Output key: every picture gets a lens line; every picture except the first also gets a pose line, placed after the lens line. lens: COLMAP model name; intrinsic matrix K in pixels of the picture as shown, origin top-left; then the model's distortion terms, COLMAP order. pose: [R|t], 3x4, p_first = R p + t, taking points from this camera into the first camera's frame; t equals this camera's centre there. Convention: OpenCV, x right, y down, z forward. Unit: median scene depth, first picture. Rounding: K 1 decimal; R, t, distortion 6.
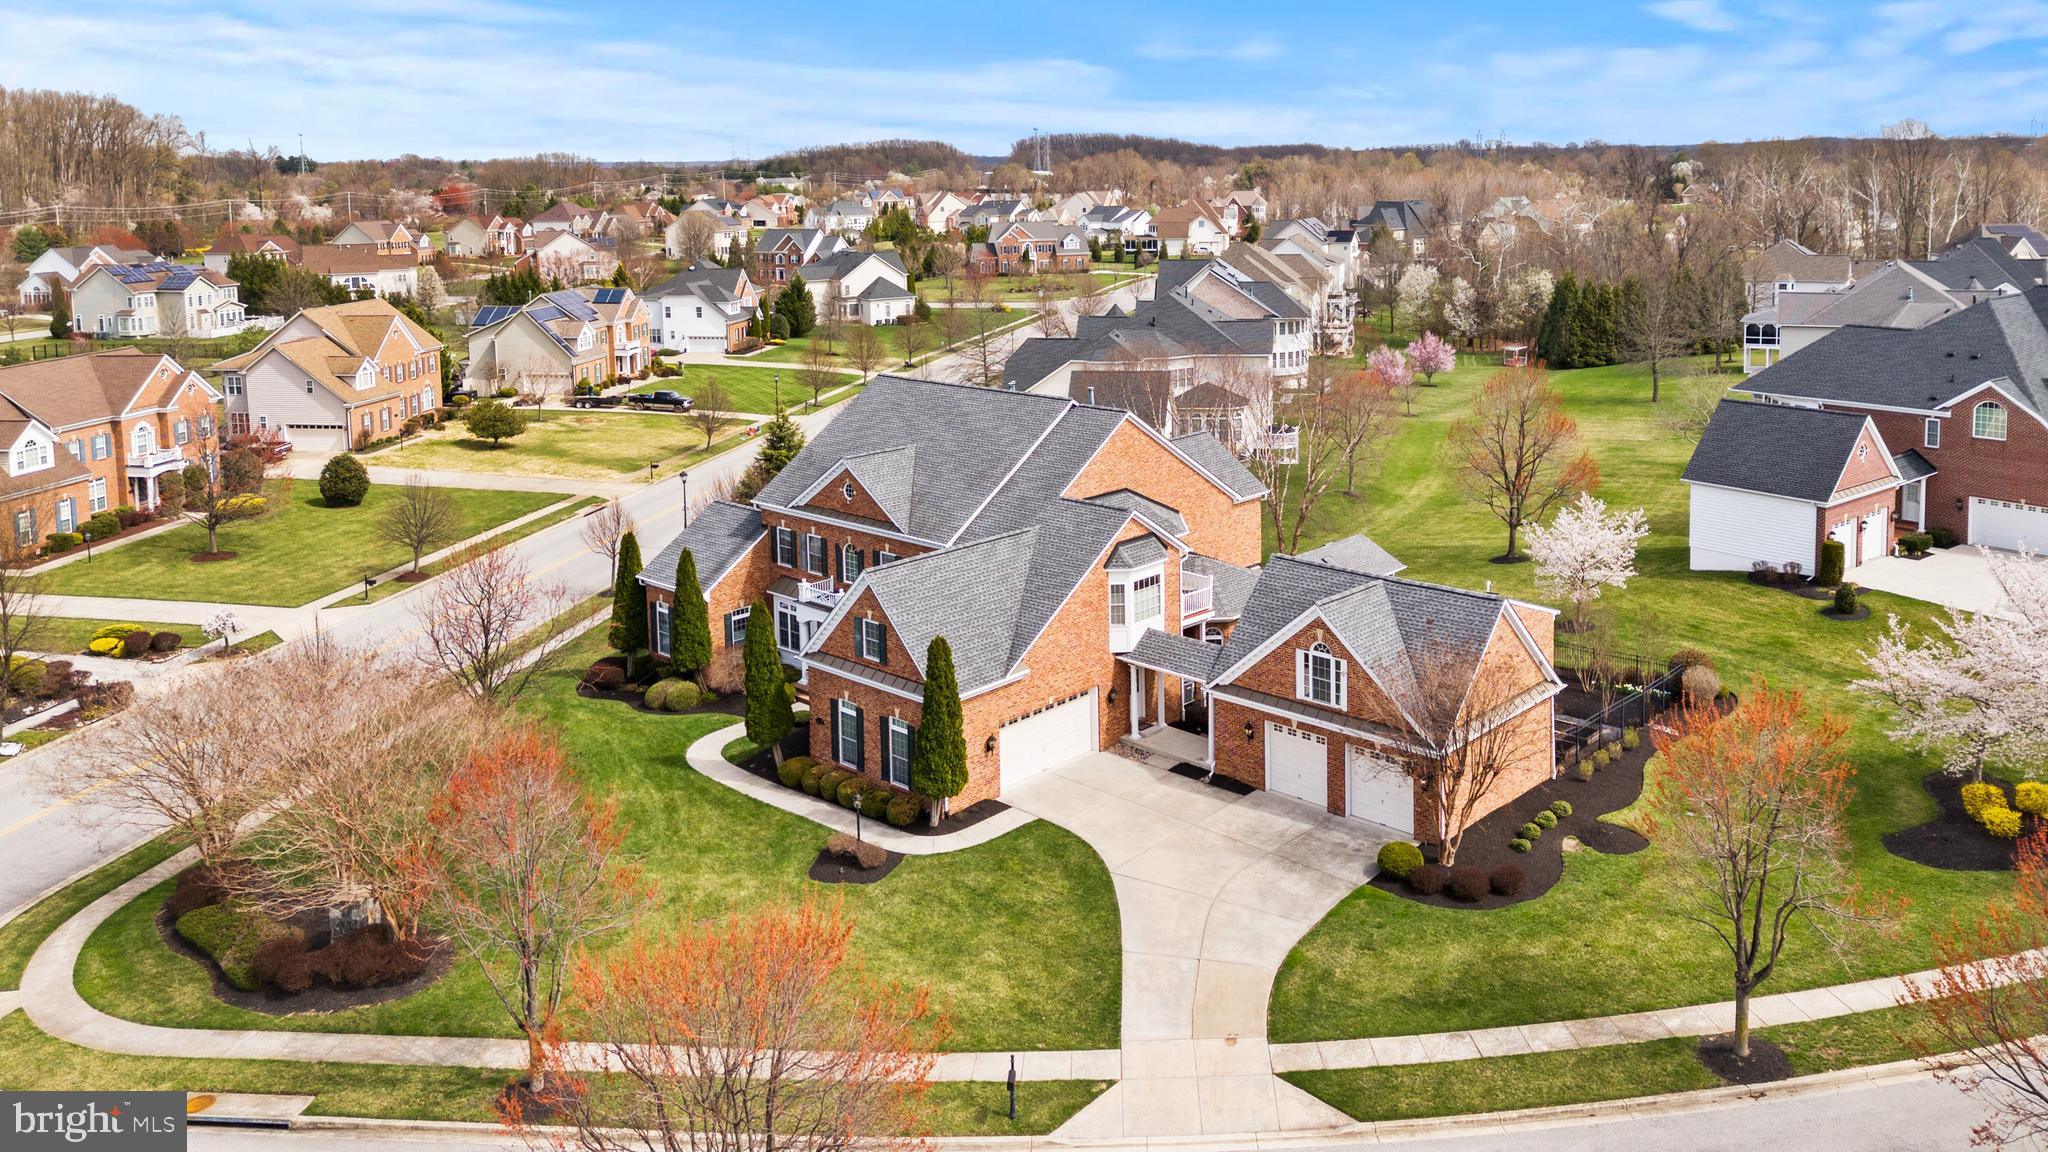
lens RADIAL K [[1585.9, 0, 1130.5], [0, 1585.9, 352.4], [0, 0, 1]] dist [0.076238, -0.002123]
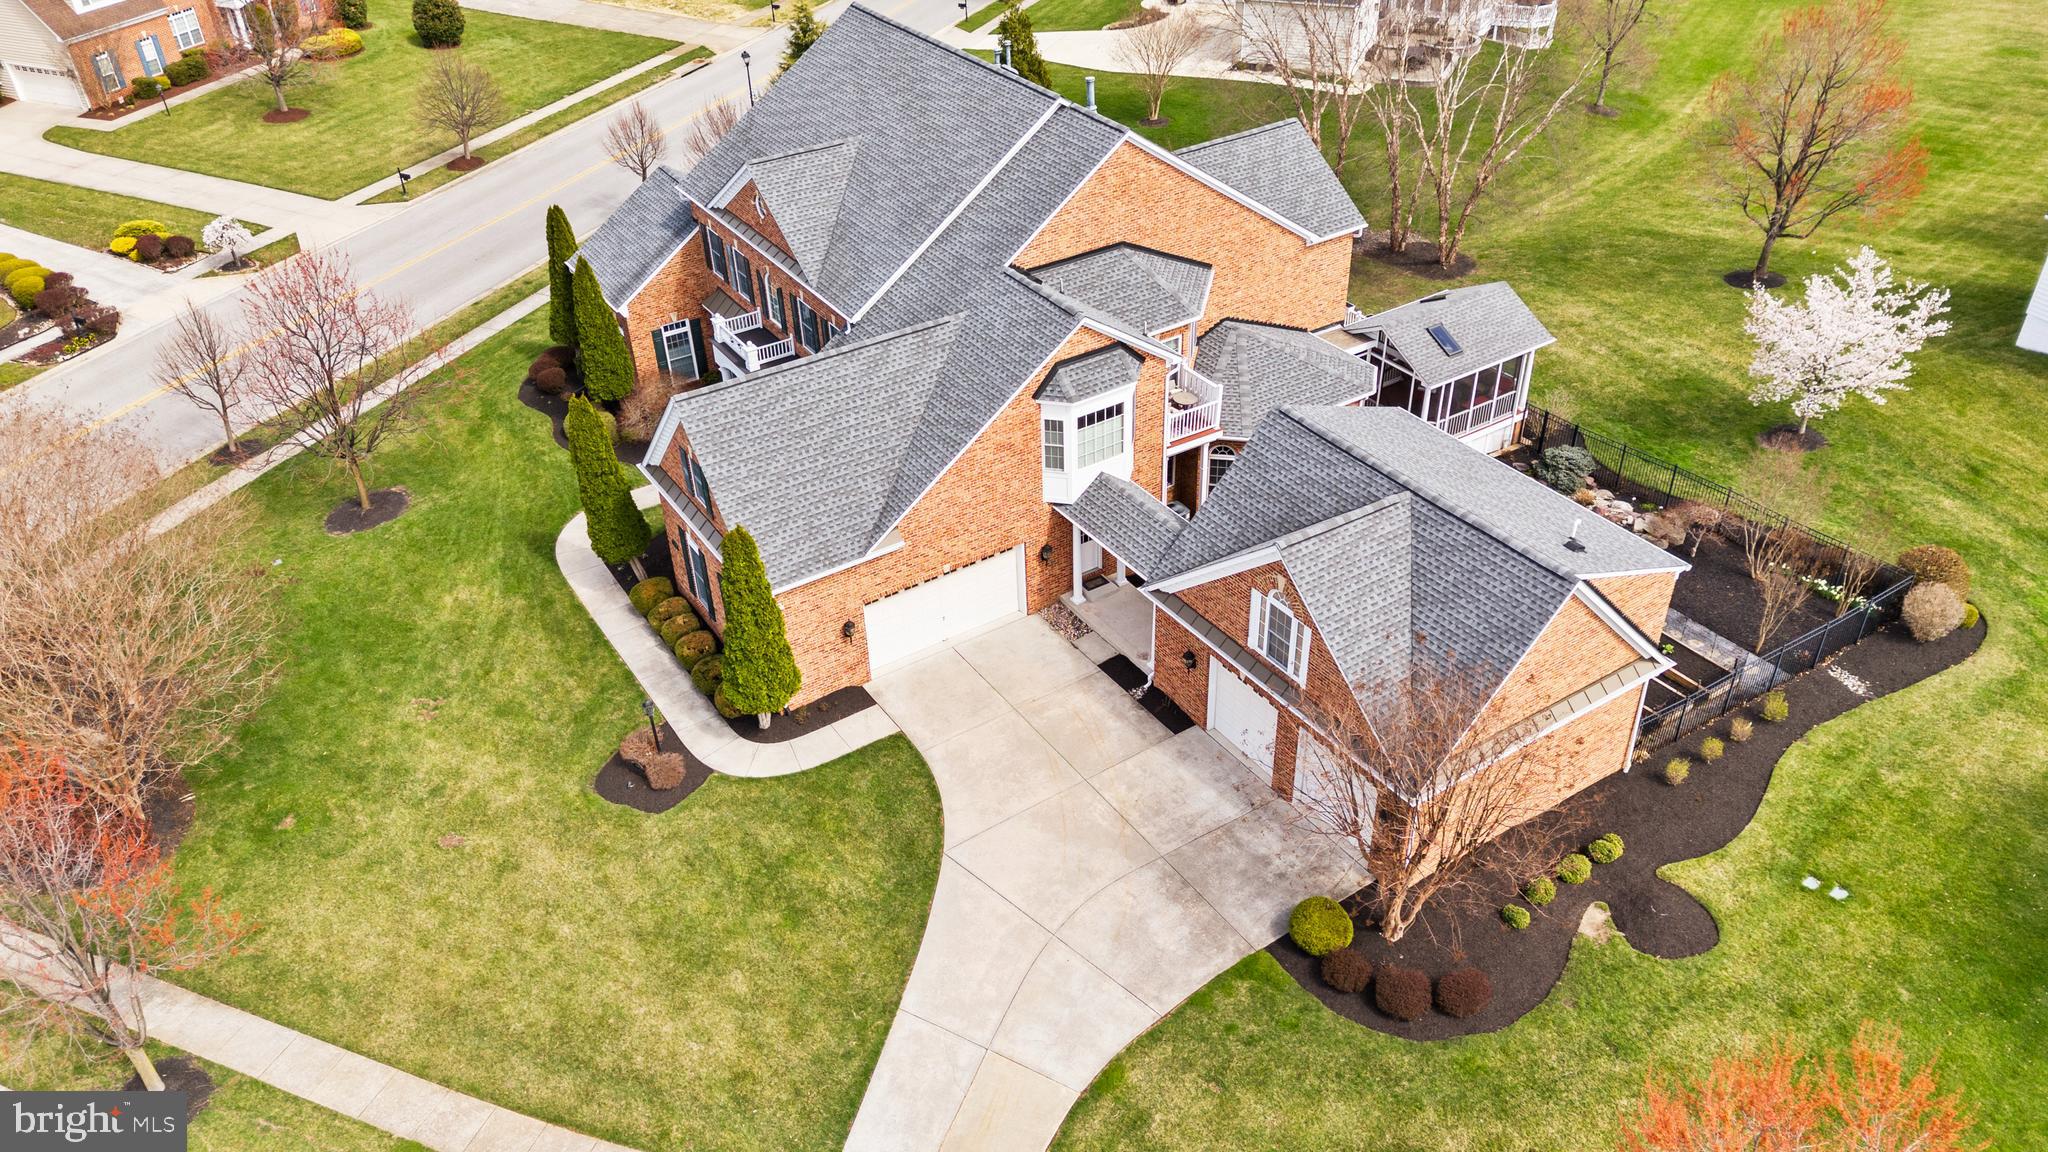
lens RADIAL K [[1488.5, 0, 1021.6], [0, 1488.5, 625.2], [0, 0, 1]] dist [0.082662, -0.081029]
pose [[0.963559, 0.149414, -0.221879, 0.147935], [-0.019531, 0.866544, 0.498719, -0.112769], [0.266783, -0.476211, 0.837884, 0.414721]]
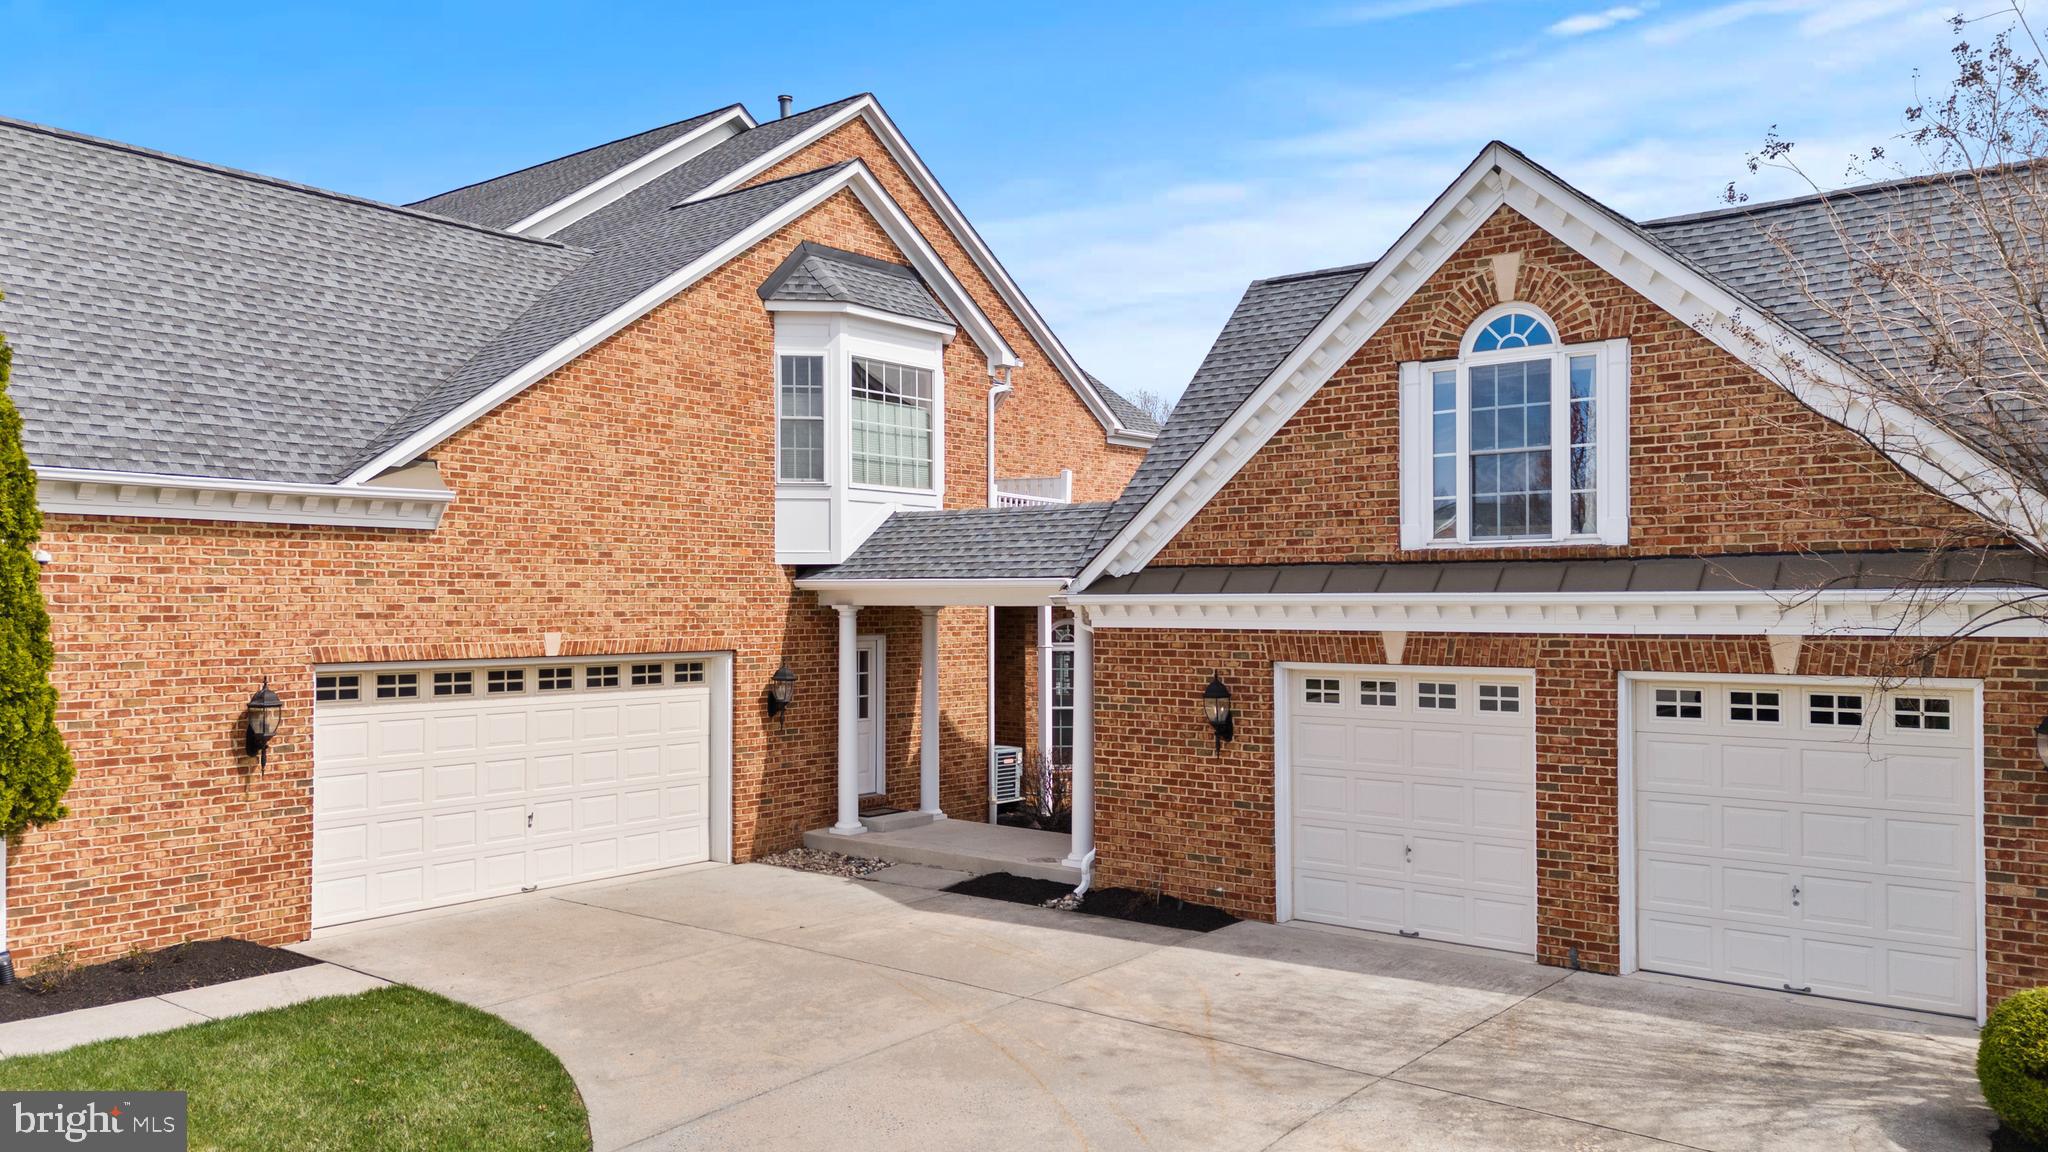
lens RADIAL K [[1537.1, 0, 1040.4], [0, 1537.1, 584.0], [0, 0, 1]] dist [0.069905, -0.075280]
pose [[0.998226, 0.016940, 0.057083, 0.025885], [-0.008667, 0.989805, -0.142168, 0.253377], [-0.058909, 0.141421, 0.988195, 0.719254]]
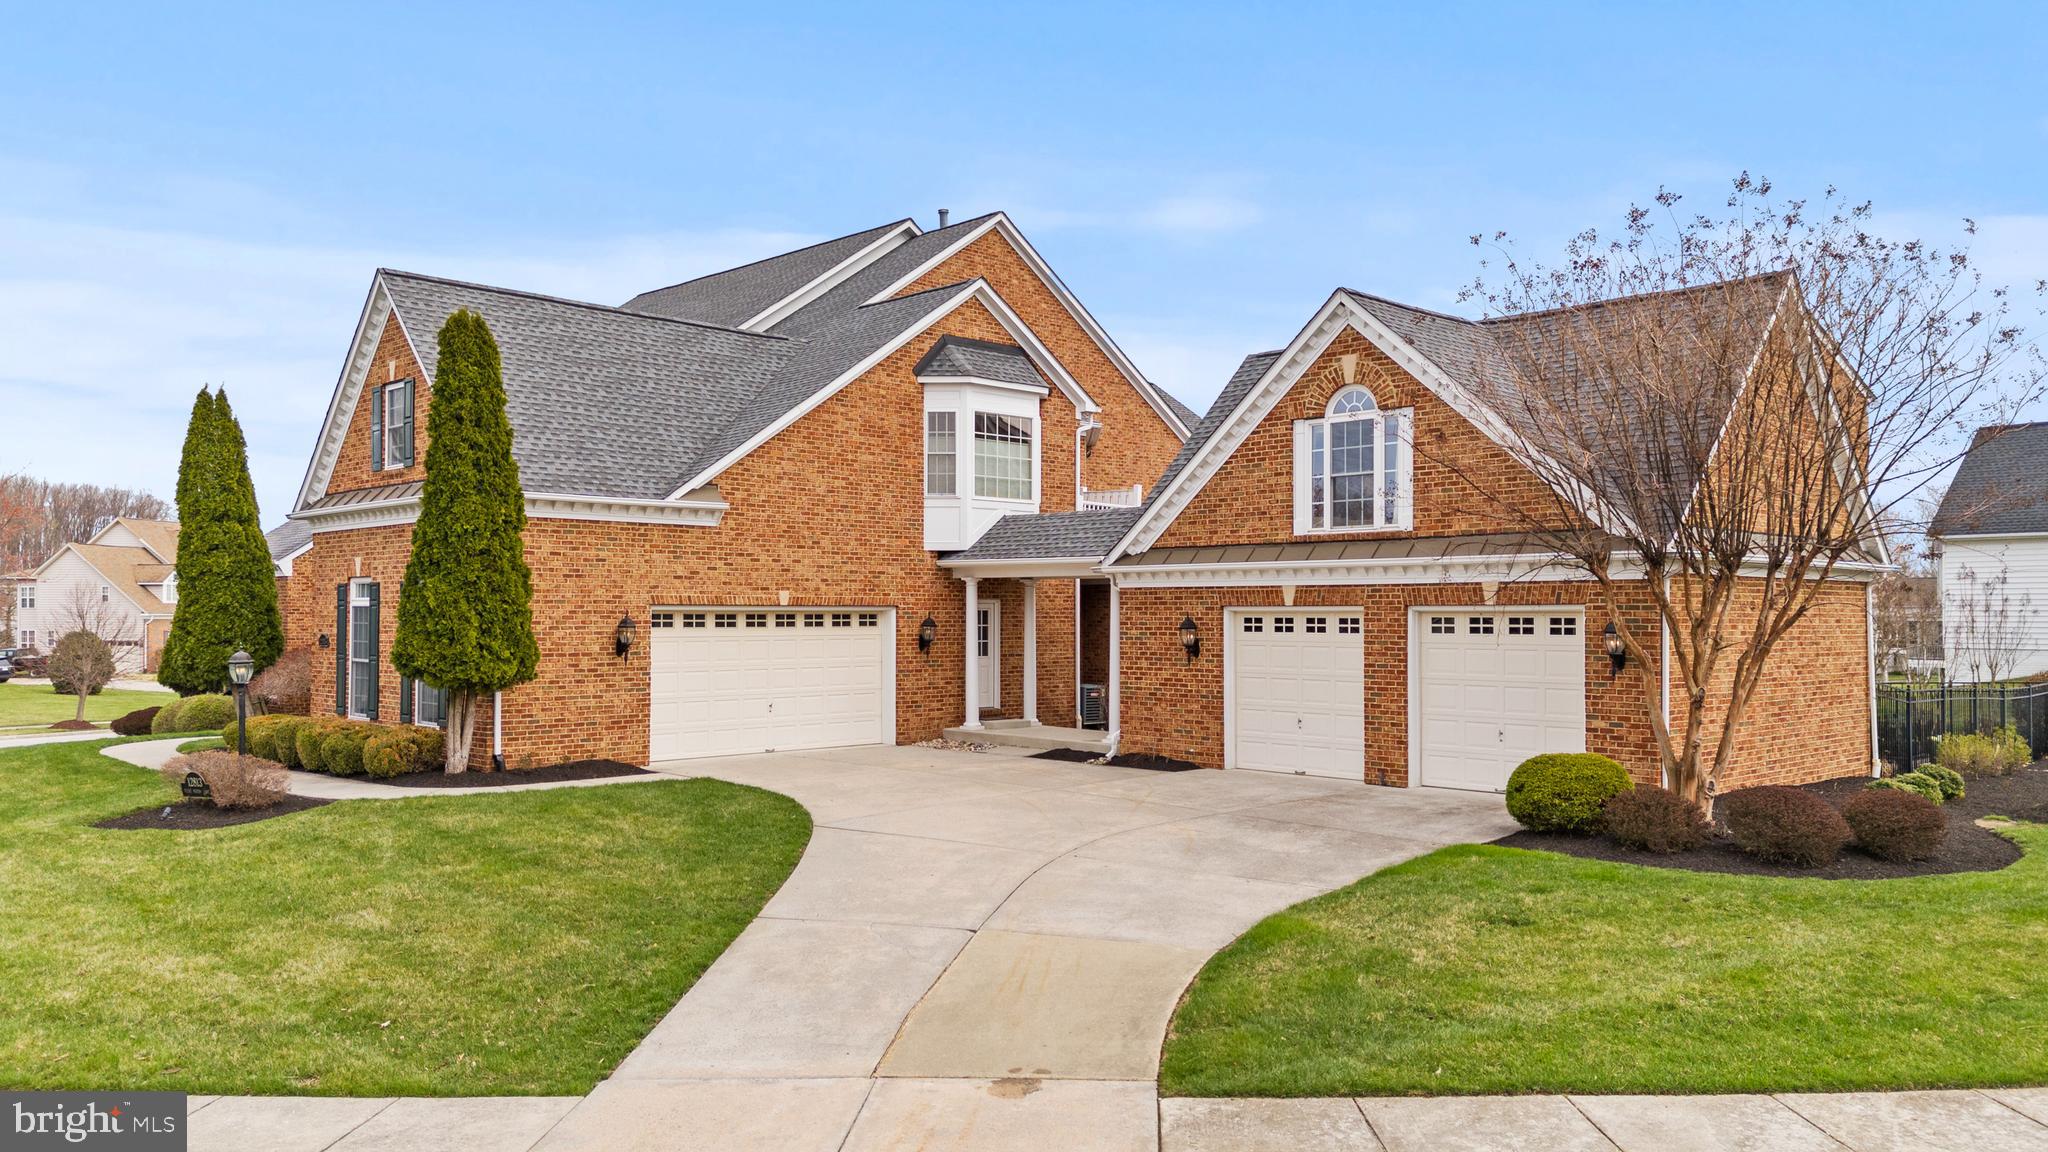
lens RADIAL K [[1537.1, 0, 1040.4], [0, 1537.1, 584.0], [0, 0, 1]] dist [0.069905, -0.075280]
pose [[0.997538, 0.017387, -0.067932, 0.060870], [-0.027180, 0.988908, -0.146019, 0.286563], [0.064639, 0.147506, 0.986947, 0.554541]]
